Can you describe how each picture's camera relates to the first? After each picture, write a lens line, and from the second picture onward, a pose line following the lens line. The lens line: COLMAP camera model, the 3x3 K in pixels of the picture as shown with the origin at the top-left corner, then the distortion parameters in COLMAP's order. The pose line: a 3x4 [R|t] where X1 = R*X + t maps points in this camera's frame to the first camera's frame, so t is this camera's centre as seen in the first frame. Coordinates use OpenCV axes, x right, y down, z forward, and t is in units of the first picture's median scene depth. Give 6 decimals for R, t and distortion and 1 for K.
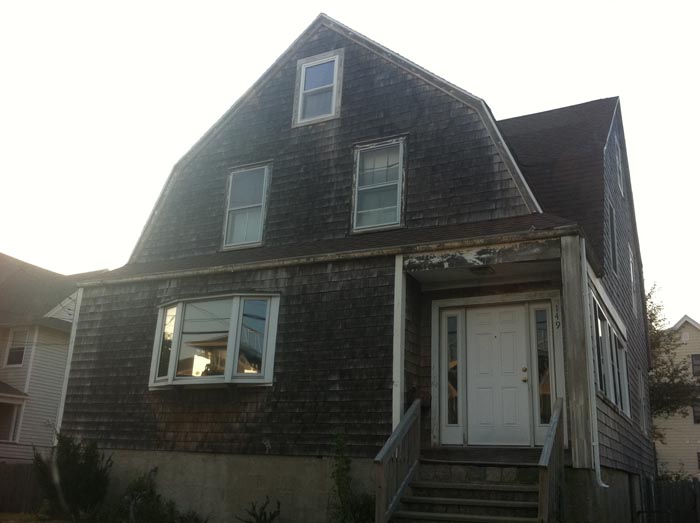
lens RADIAL K [[672.4, 0, 350.0], [0, 672.4, 261.5], [0, 0, 1]] dist [0.118761, -0.300465]
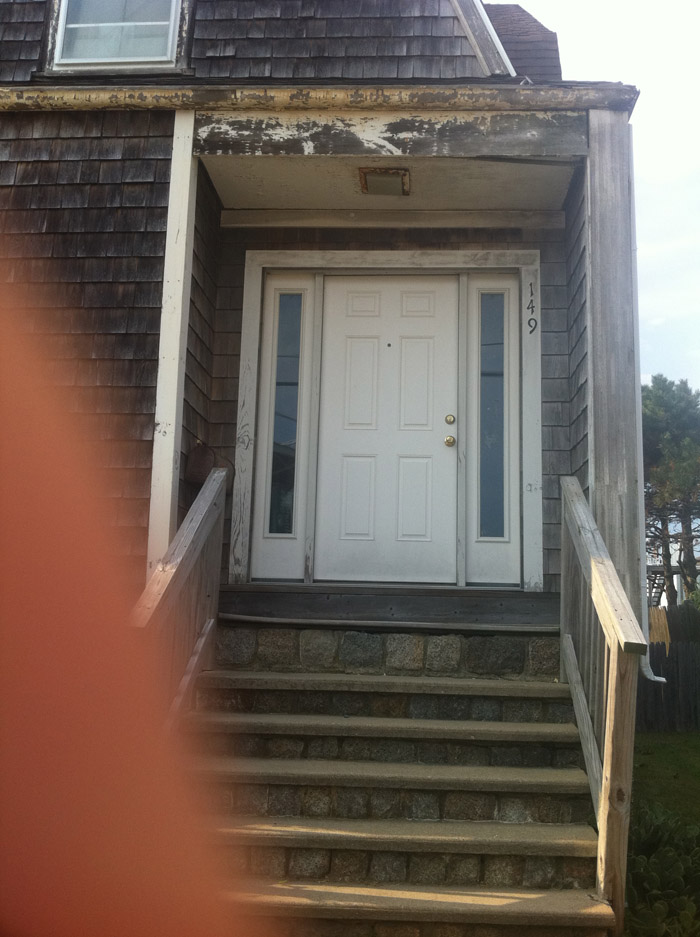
lens RADIAL K [[900.1, 0, 350.0], [0, 900.1, 468.5], [0, 0, 1]] dist [0.118761, -0.300465]
pose [[0.920361, 0.058901, 0.386609, -0.032389], [-0.115536, 0.985418, 0.124914, 0.122537], [-0.373614, -0.159634, 0.913745, 0.465795]]
